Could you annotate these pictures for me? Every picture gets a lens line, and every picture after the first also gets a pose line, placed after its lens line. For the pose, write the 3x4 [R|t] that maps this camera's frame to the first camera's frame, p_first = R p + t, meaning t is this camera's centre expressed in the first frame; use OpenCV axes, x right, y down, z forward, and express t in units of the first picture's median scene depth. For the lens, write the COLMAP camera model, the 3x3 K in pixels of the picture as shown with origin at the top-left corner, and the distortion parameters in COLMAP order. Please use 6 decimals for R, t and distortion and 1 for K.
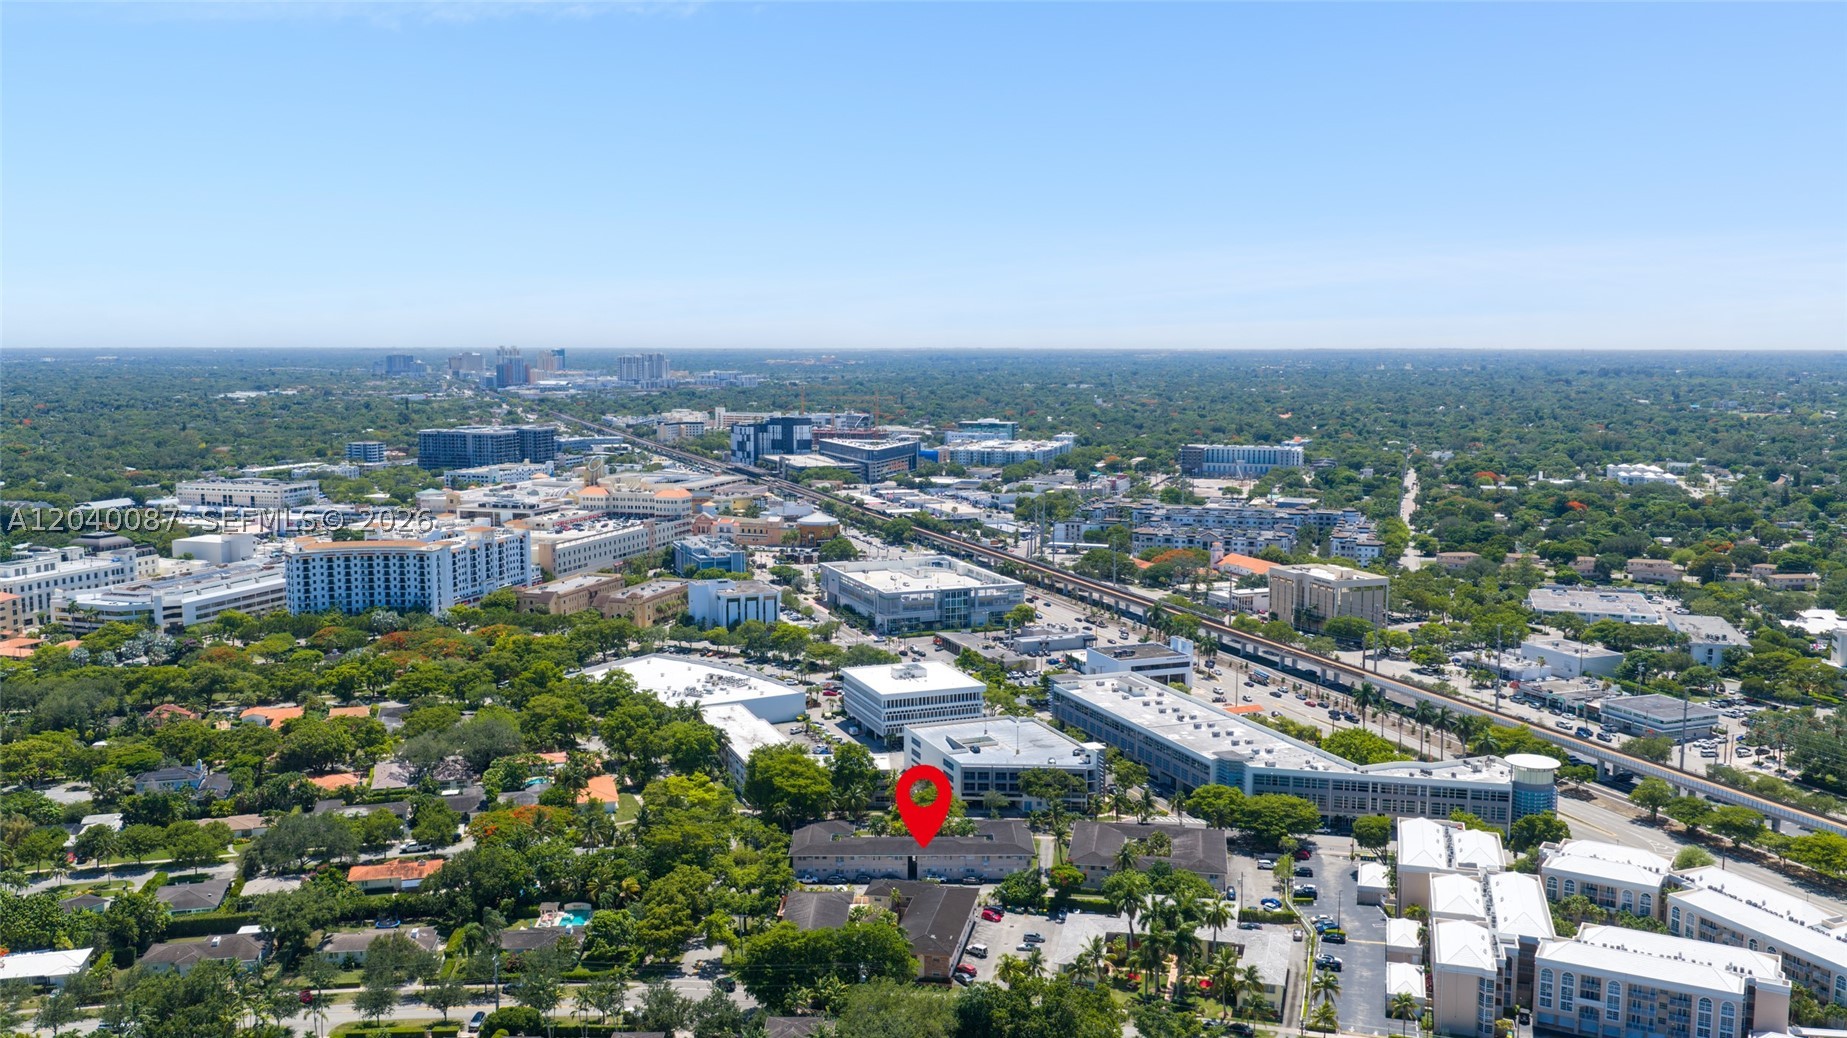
lens RADIAL K [[1492.9, 0, 923.5], [0, 1492.9, 519.0], [0, 0, 1]] dist [0.007690, -0.001156]
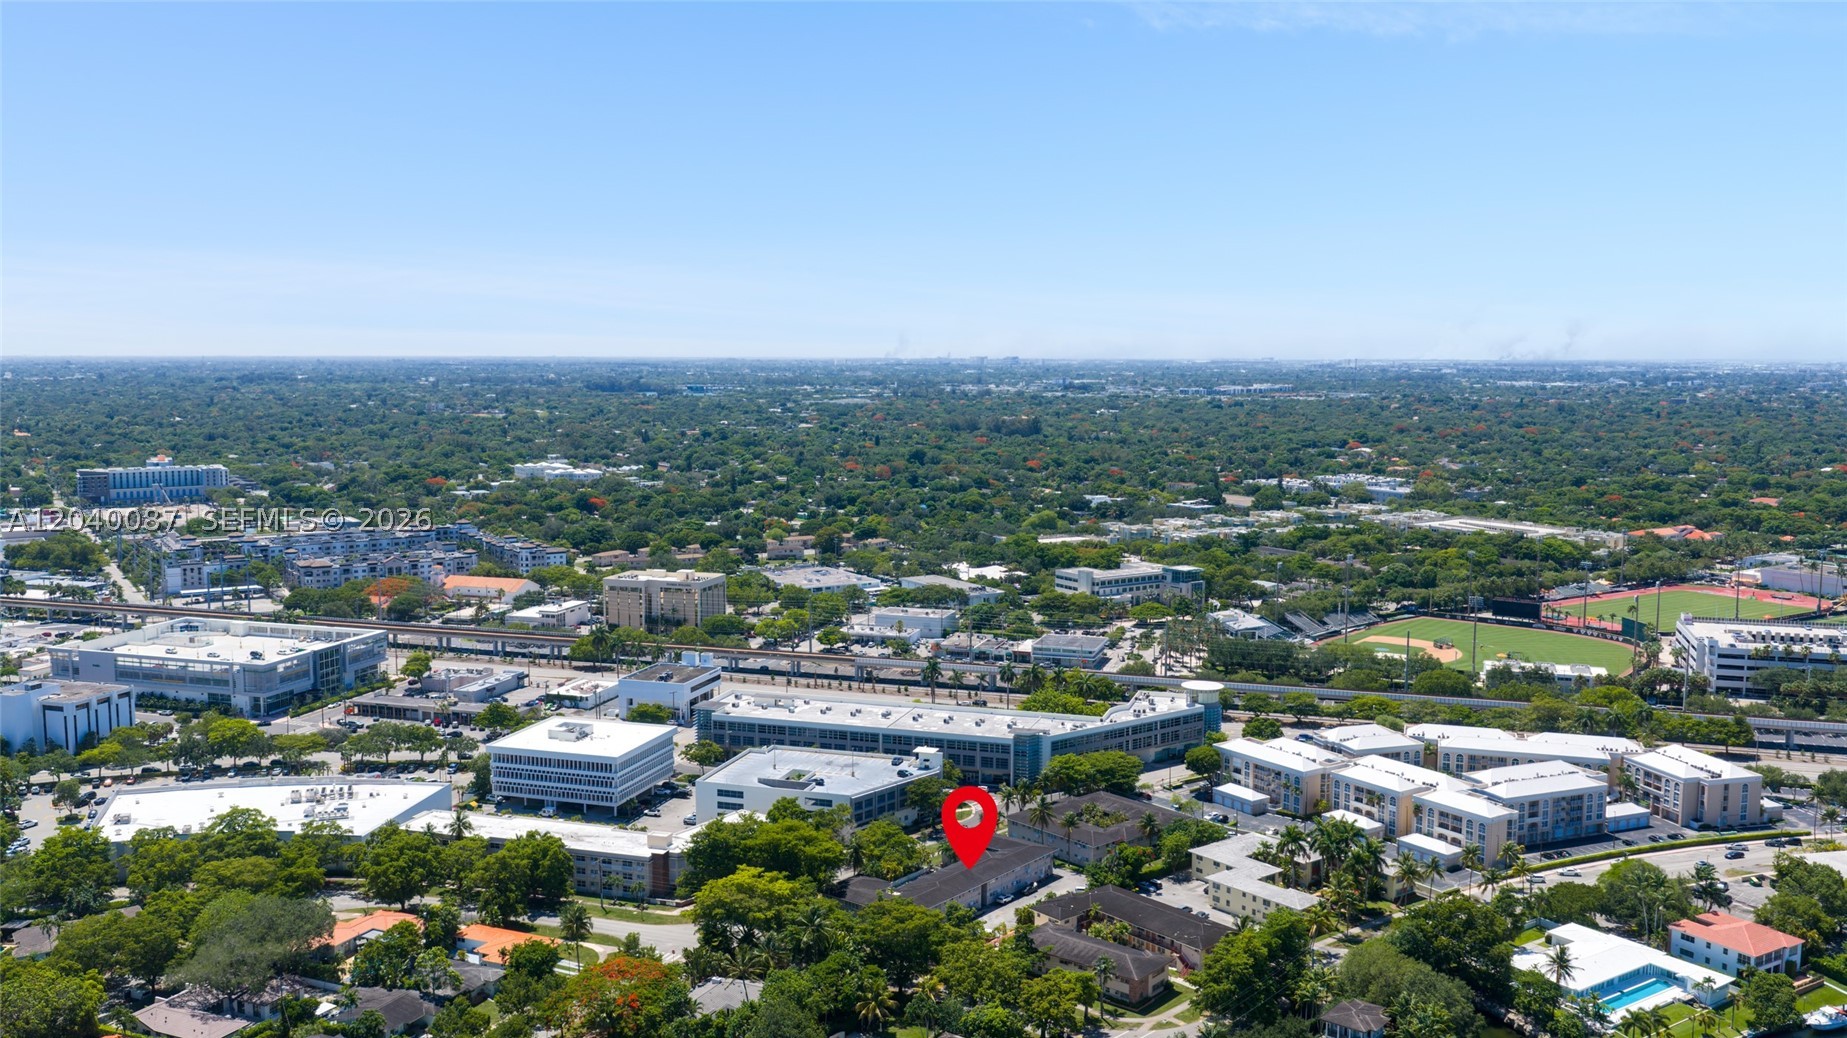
lens RADIAL K [[1492.9, 0, 923.5], [0, 1492.9, 519.0], [0, 0, 1]] dist [0.007690, -0.001156]
pose [[0.633221, -0.084183, 0.769380, -0.679565], [0.087769, 0.995465, 0.036684, -0.042865], [-0.768979, 0.044298, 0.637738, 0.364972]]
